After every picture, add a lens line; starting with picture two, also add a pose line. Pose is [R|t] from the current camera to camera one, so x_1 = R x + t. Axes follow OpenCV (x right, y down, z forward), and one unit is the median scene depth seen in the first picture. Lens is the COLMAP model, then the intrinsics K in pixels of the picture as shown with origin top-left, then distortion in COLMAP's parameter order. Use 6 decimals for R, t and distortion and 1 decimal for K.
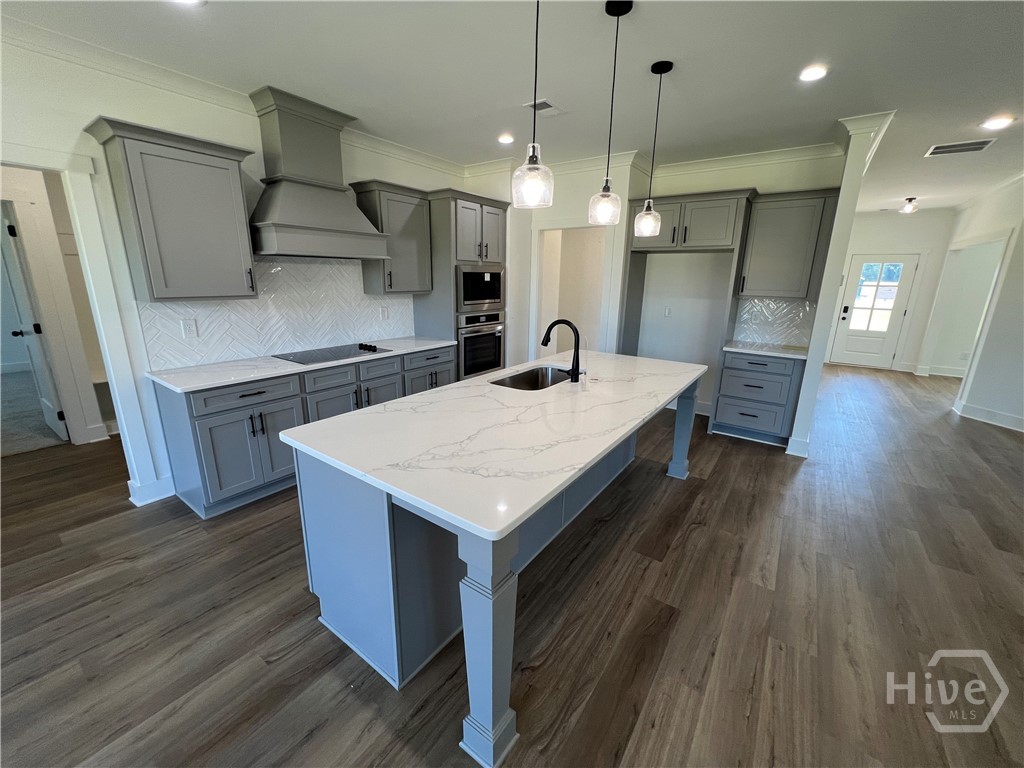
lens RADIAL K [[409.7, 0, 513.3], [0, 409.7, 382.2], [0, 0, 1]] dist [-0.003609, 0.000949]
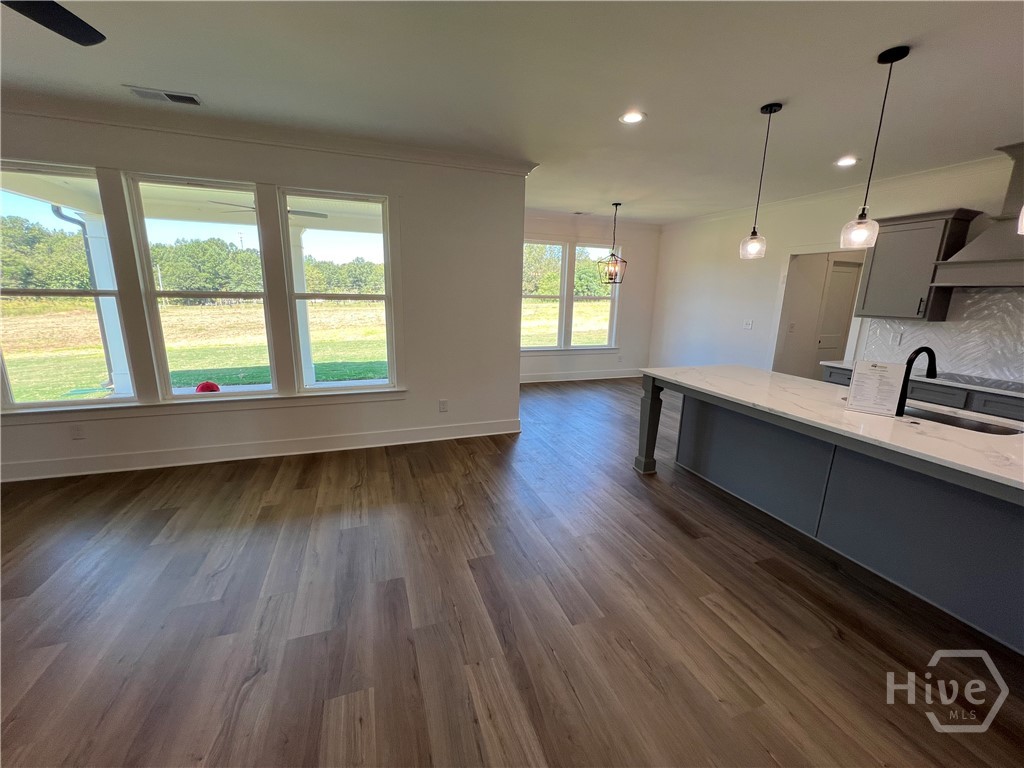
lens RADIAL K [[409.7, 0, 510.3], [0, 409.7, 381.5], [0, 0, 1]] dist [-0.003609, 0.000949]
pose [[-0.569539, 0.143198, -0.809394, 1.049693], [-0.239236, 0.913198, 0.329903, -0.125807], [0.786379, 0.381529, -0.485844, 0.588851]]
